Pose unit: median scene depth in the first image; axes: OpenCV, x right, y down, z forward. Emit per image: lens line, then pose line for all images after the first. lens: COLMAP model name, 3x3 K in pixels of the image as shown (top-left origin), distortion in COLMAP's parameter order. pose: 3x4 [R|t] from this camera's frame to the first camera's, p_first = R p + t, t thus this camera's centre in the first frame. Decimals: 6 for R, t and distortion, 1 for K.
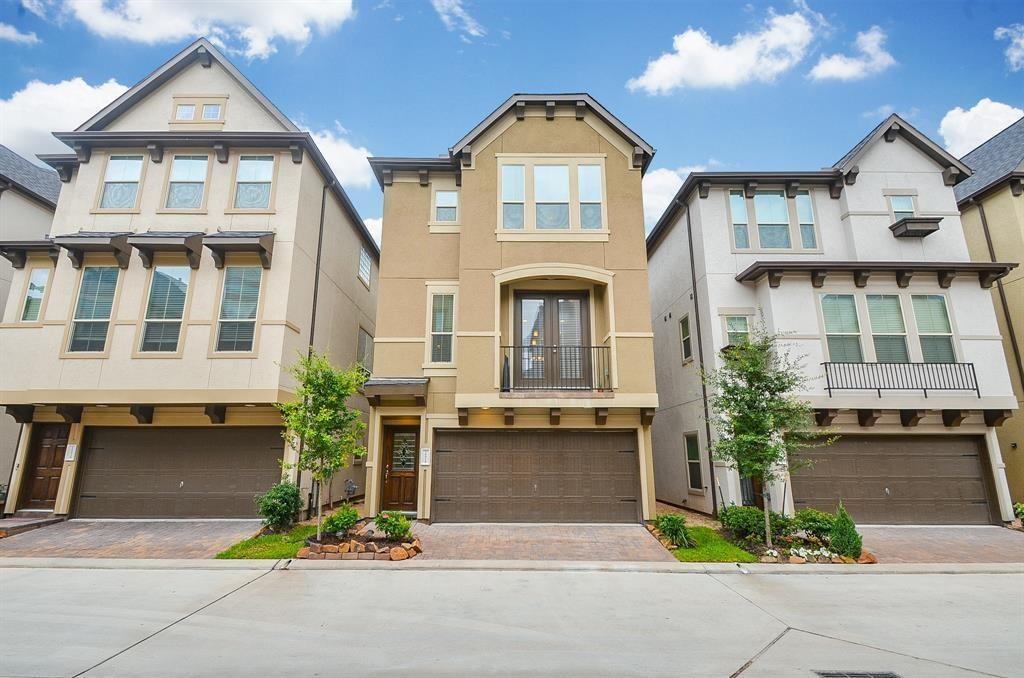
lens RADIAL K [[445.1, 0, 503.4], [0, 445.1, 349.6], [0, 0, 1]] dist [0.023748, -0.009839]
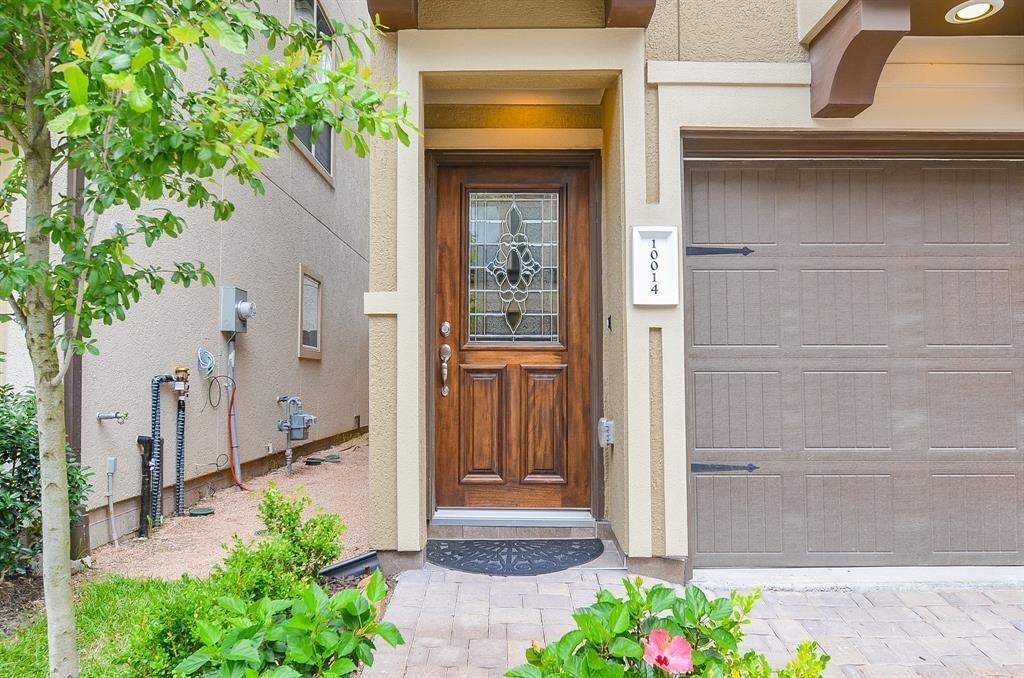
lens RADIAL K [[649.6, 0, 512.0], [0, 649.6, 339.0], [0, 0, 1]] dist [0.001757, 0.000324]
pose [[0.999968, -0.002724, 0.007582, -0.238107], [0.001408, 0.985721, 0.168380, 0.219177], [-0.007933, -0.168364, 0.985693, 0.691344]]
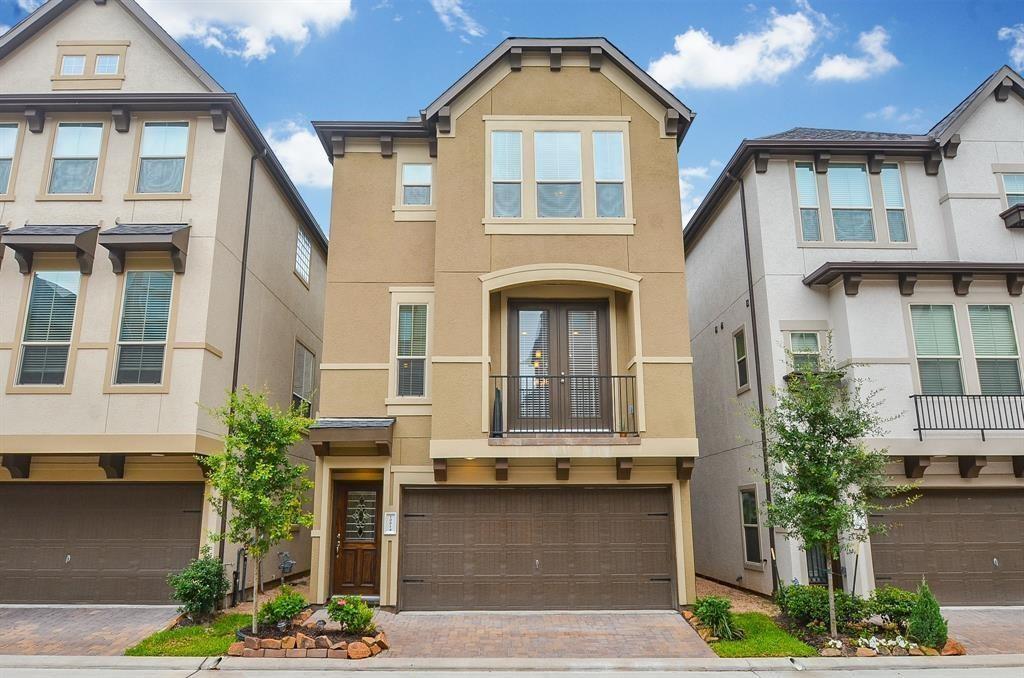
lens RADIAL K [[681.7, 0, 504.5], [0, 681.7, 341.1], [0, 0, 1]] dist [-0.017617, 0.004771]
pose [[0.999954, -0.002679, 0.009249, 0.007491], [0.002757, 0.999961, -0.008391, -0.055619], [-0.009226, 0.008416, 0.999922, -0.146986]]
